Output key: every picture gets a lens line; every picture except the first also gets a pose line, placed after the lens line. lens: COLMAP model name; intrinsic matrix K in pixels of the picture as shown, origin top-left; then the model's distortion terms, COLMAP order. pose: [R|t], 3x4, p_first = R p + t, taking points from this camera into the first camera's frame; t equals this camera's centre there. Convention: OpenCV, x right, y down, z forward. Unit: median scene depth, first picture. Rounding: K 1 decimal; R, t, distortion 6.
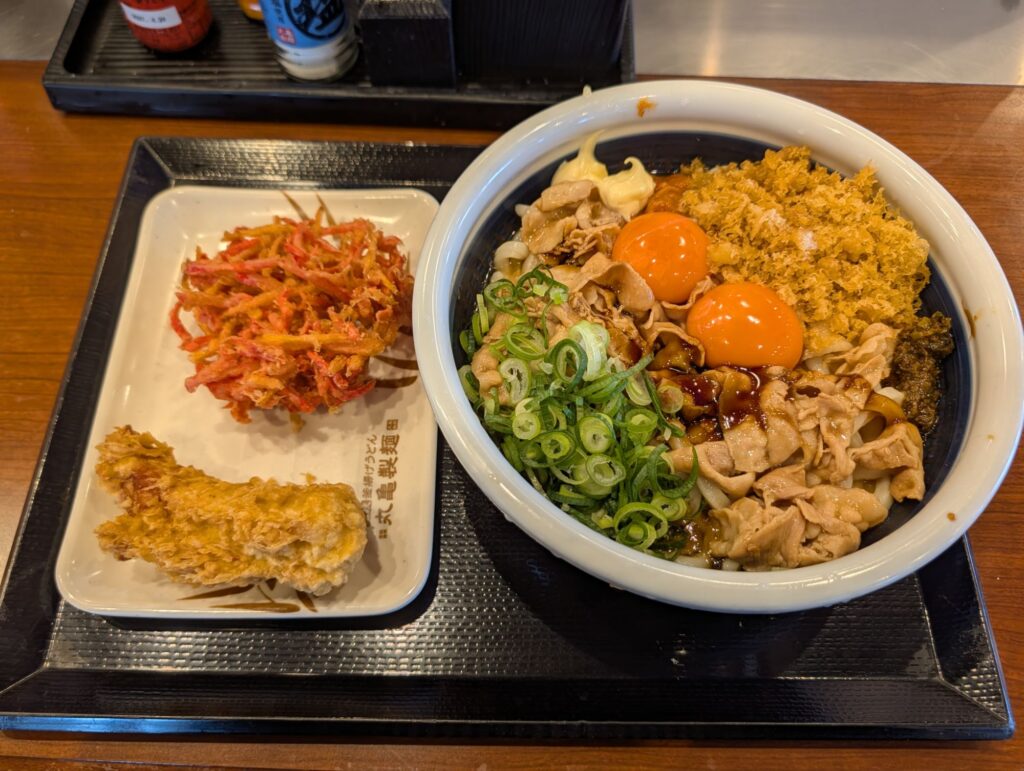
lens RADIAL K [[707.8, 0, 512.0], [0, 707.8, 385.5], [0, 0, 1]] dist [-0.032015, 0.000938]
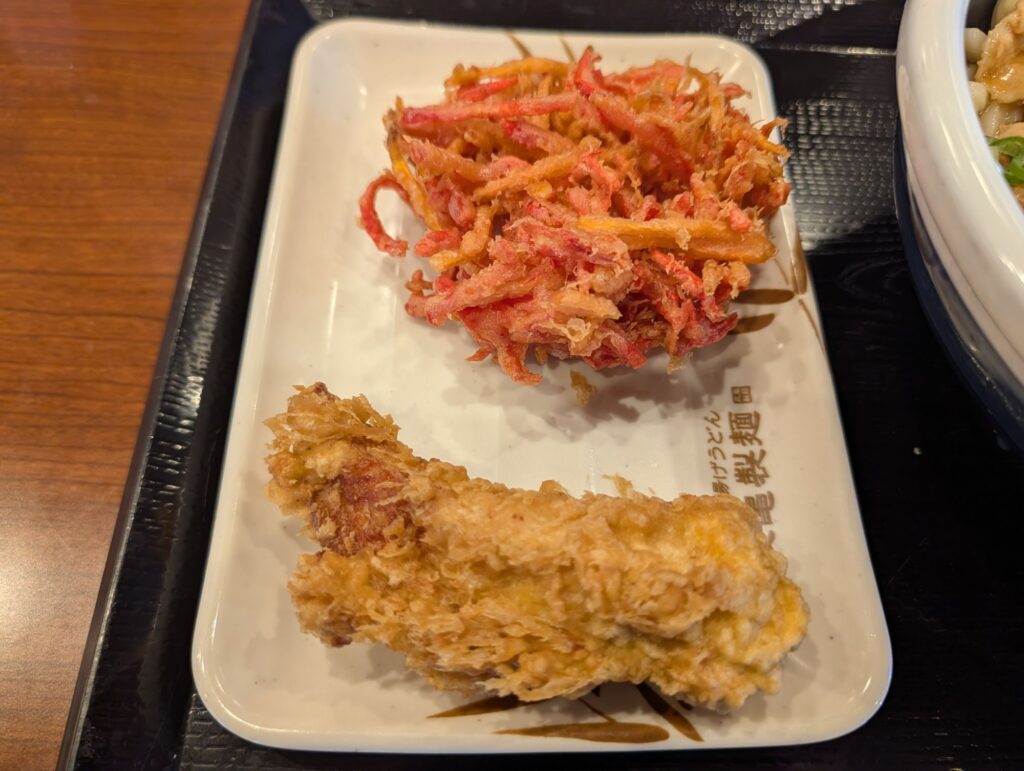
lens RADIAL K [[722.8, 0, 512.0], [0, 722.8, 385.5], [0, 0, 1]] dist [-0.042041, -0.000607]
pose [[0.999866, 0.011894, 0.011287, -0.413872], [-0.011734, 0.999831, -0.014170, 0.065595], [-0.011453, 0.014036, 0.999836, 0.454218]]
